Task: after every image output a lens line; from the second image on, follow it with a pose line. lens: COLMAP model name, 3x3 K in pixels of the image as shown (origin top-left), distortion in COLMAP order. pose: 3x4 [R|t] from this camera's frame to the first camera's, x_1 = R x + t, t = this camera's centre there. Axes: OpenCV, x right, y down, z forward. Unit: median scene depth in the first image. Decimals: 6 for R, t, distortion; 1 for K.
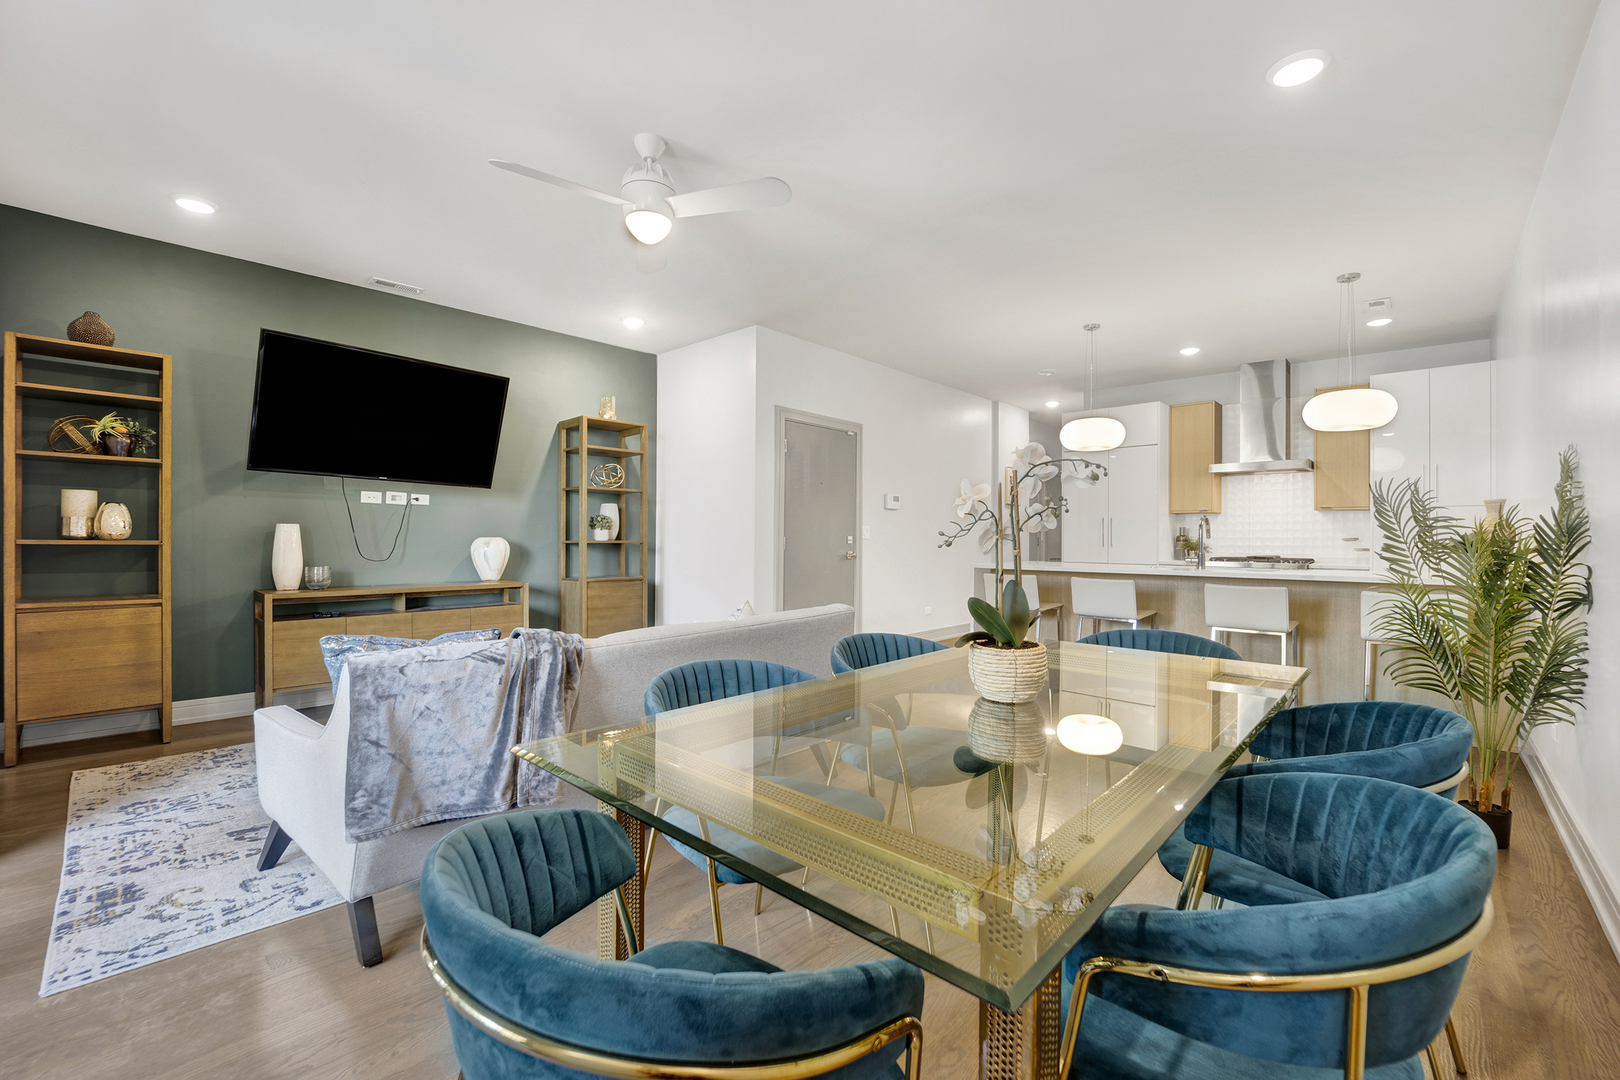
lens RADIAL K [[701.3, 0, 814.8], [0, 701.3, 553.1], [0, 0, 1]] dist [-0.031932, 0.002590]
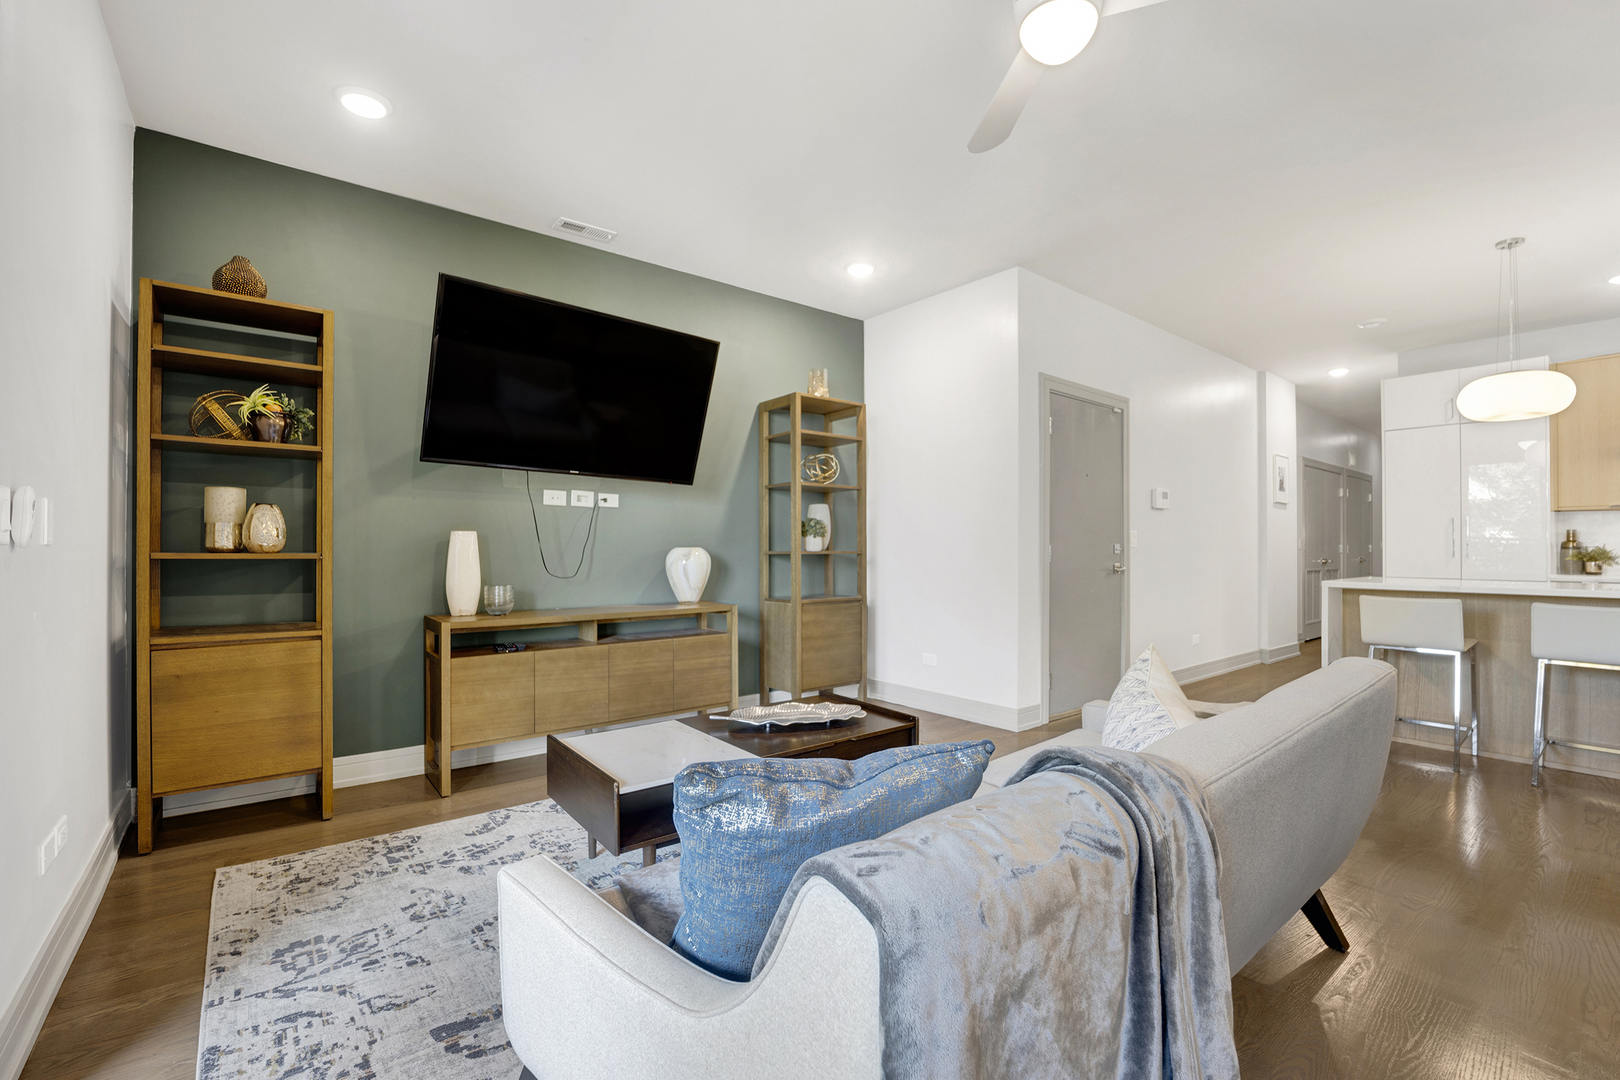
lens RADIAL K [[701.3, 0, 775.9], [0, 701.3, 557.6], [0, 0, 1]] dist [-0.031932, 0.002590]
pose [[0.986834, -0.002119, -0.161720, -0.286384], [0.001295, 0.999986, -0.005199, -0.008000], [0.161728, 0.004921, 0.986823, 0.276303]]
